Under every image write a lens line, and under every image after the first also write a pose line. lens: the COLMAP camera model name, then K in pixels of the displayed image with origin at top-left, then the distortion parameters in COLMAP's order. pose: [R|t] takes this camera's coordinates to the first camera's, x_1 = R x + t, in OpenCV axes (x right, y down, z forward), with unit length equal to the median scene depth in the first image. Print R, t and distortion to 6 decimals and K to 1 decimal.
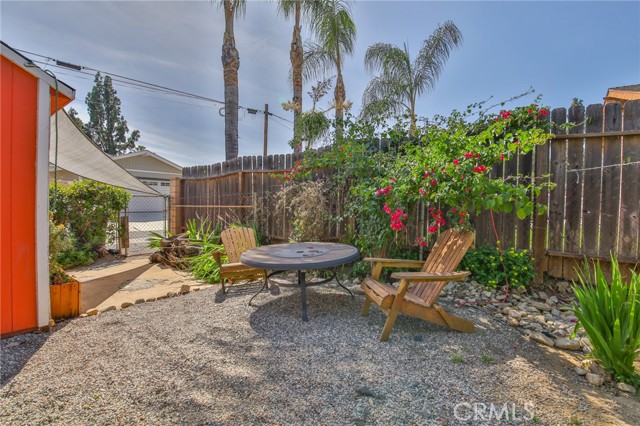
lens RADIAL K [[292.6, 0, 320.7], [0, 292.6, 209.2], [0, 0, 1]] dist [0.000924, -0.011389]
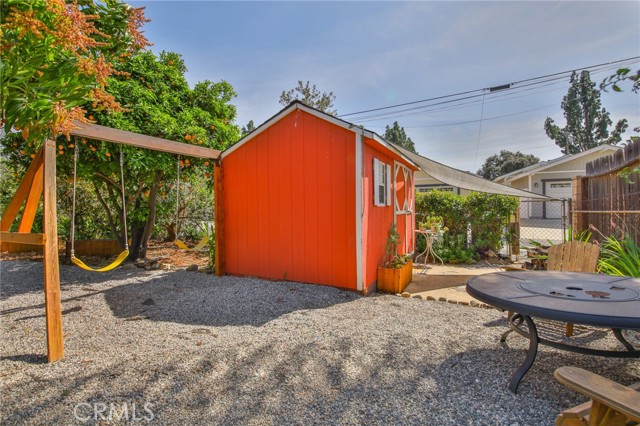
lens RADIAL K [[292.6, 0, 320.7], [0, 292.6, 209.2], [0, 0, 1]] dist [0.000924, -0.011389]
pose [[0.162475, -0.015115, -0.986597, 0.128758], [-0.004514, 0.999861, -0.016061, -0.000715], [0.986702, 0.007063, 0.162385, 0.122554]]
